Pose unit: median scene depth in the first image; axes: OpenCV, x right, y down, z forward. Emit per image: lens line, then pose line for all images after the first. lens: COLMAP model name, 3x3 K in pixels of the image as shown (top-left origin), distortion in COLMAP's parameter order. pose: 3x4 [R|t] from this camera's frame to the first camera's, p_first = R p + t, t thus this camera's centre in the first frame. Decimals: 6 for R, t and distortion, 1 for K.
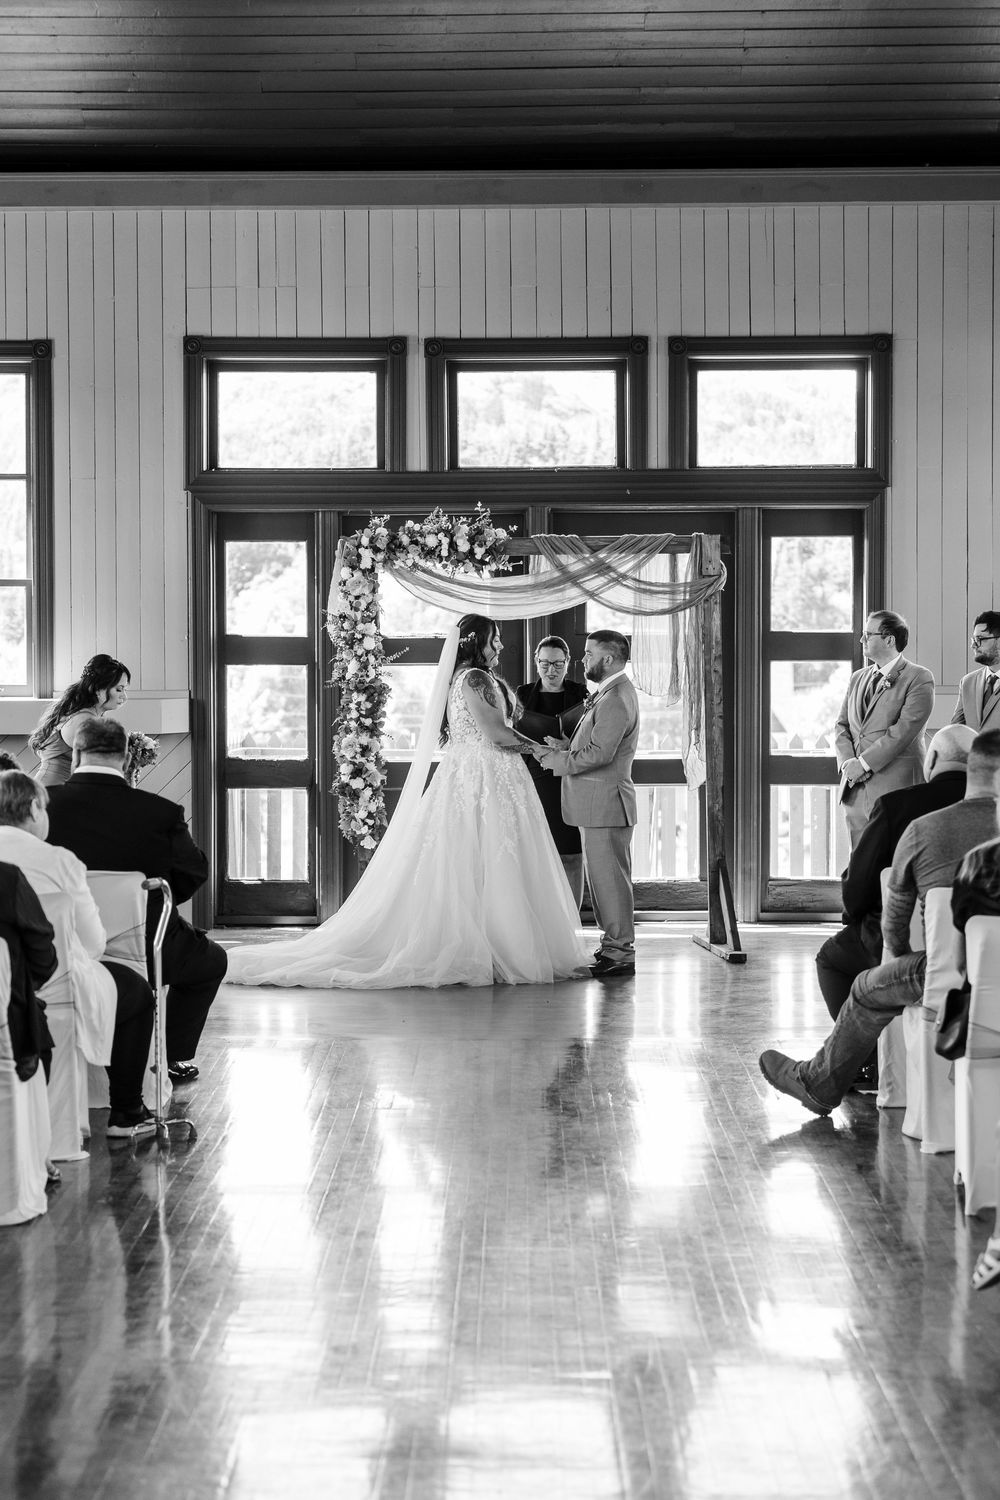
lens RADIAL K [[3125.4, 0, 462.8], [0, 3125.4, 790.2], [0, 0, 1]] dist [0.096418, 0.000000]
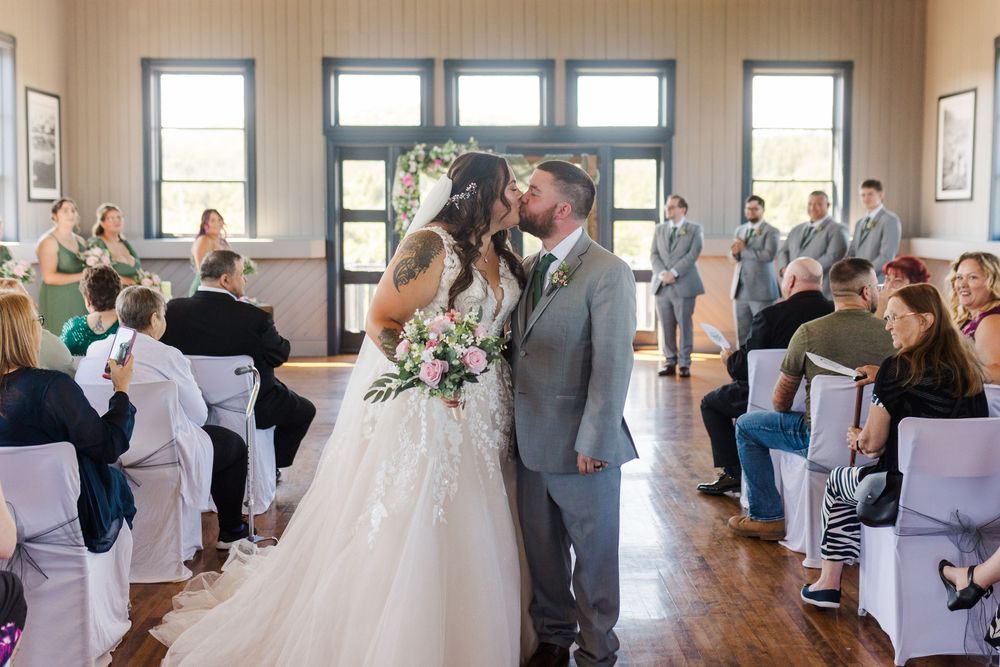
lens RADIAL K [[1043.2, 0, 514.9], [0, 1043.2, 307.4], [0, 0, 1]] dist [0.061798, 0.000000]
pose [[0.998459, -0.001139, 0.055478, -0.004045], [-0.000617, 0.999499, 0.031633, -0.007912], [-0.055486, -0.031619, 0.997959, 0.351268]]
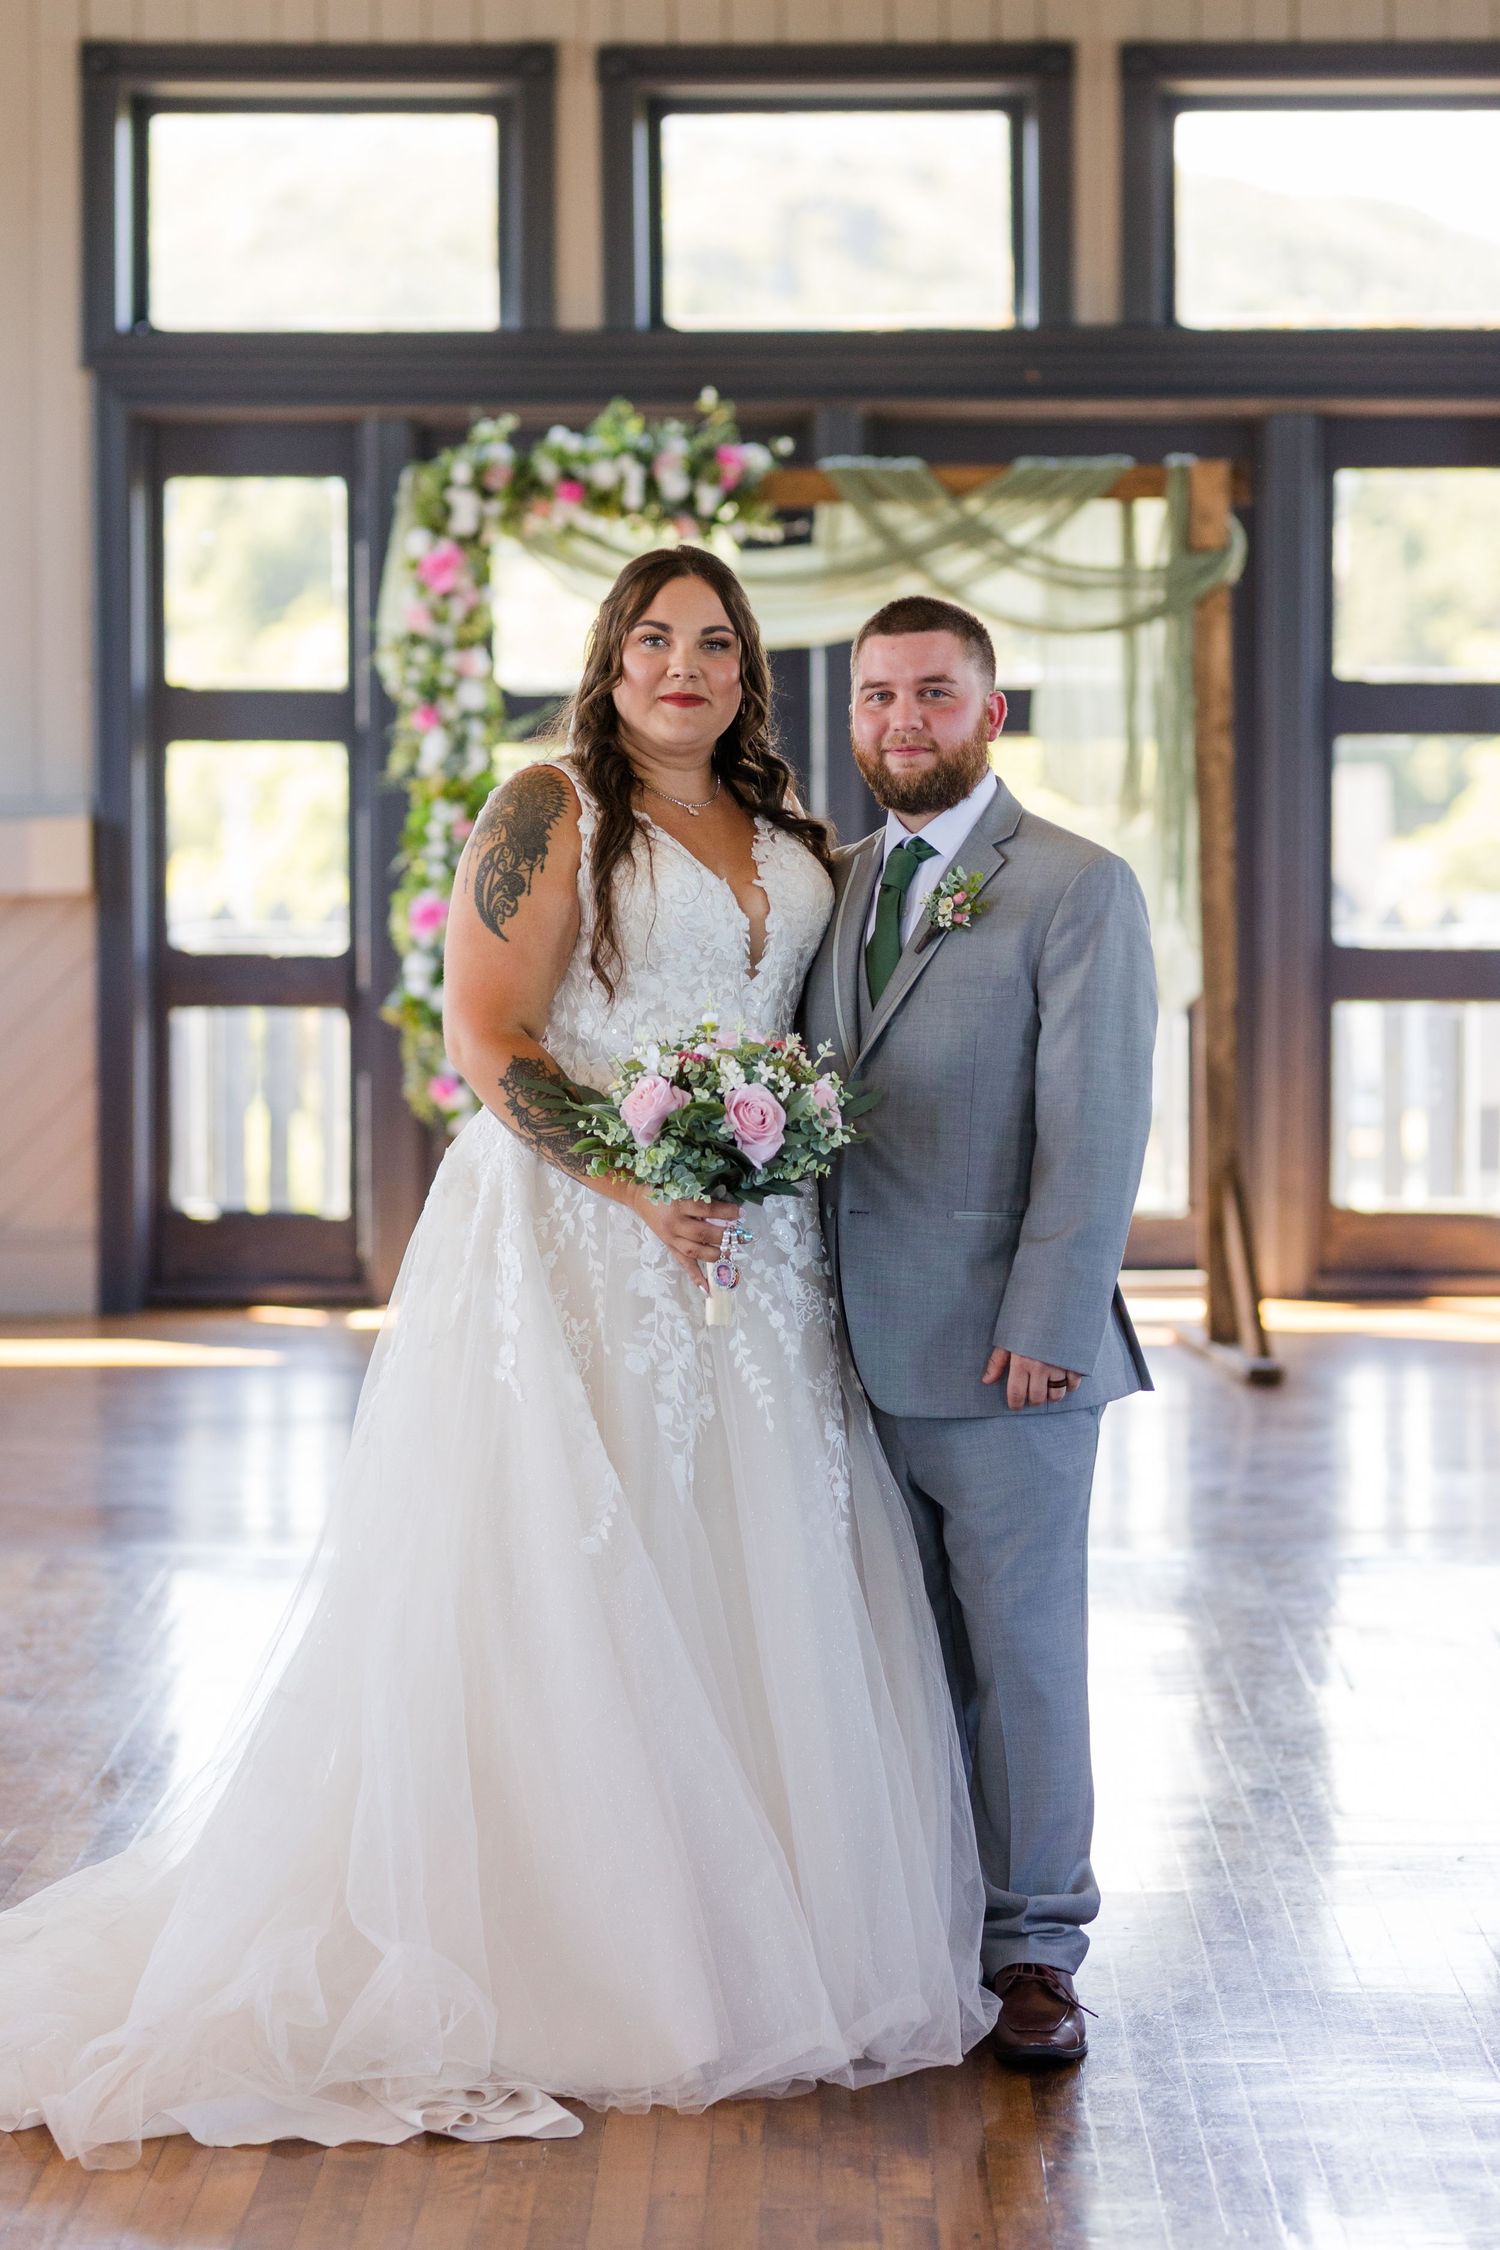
lens RADIAL K [[6246.5, 0, 756.2], [0, 6246.5, 1111.0], [0, 0, 1]] dist [0.018411, 0.000000]
pose [[0.999989, 0.000184, 0.004610, 0.007999], [-0.000236, 0.999938, 0.011147, 0.004143], [-0.004608, -0.011148, 0.999927, 0.074912]]
